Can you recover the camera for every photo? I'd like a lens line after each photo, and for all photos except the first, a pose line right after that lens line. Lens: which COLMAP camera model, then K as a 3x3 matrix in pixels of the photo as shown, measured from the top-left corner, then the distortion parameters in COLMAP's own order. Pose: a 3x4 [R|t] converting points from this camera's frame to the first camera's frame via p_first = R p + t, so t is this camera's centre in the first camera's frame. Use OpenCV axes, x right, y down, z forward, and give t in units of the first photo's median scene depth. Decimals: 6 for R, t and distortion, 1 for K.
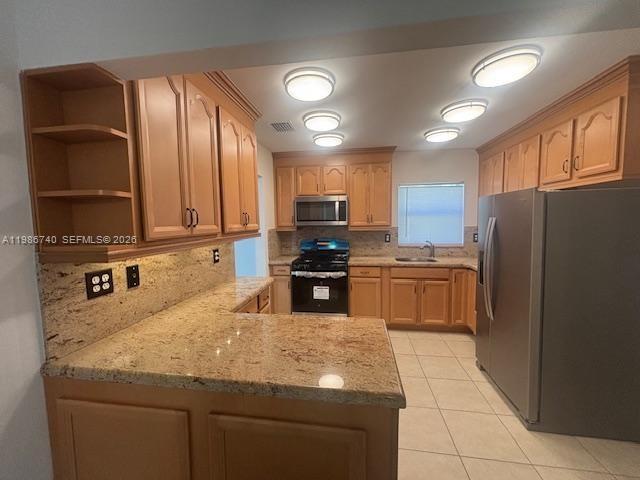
lens RADIAL K [[263.4, 0, 320.0], [0, 263.4, 240.0], [0, 0, 1]] dist [0.000338, 0.000017]
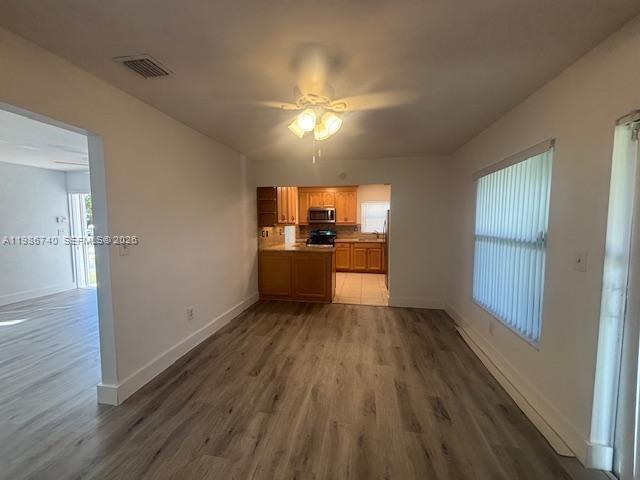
lens RADIAL K [[258.6, 0, 320.0], [0, 258.6, 240.0], [0, 0, 1]] dist [-0.000269, -0.000065]
pose [[0.999530, 0.017937, -0.024861, 0.044819], [-0.017927, 0.999839, 0.000619, 0.080231], [0.024868, -0.000173, 0.999691, -0.979840]]
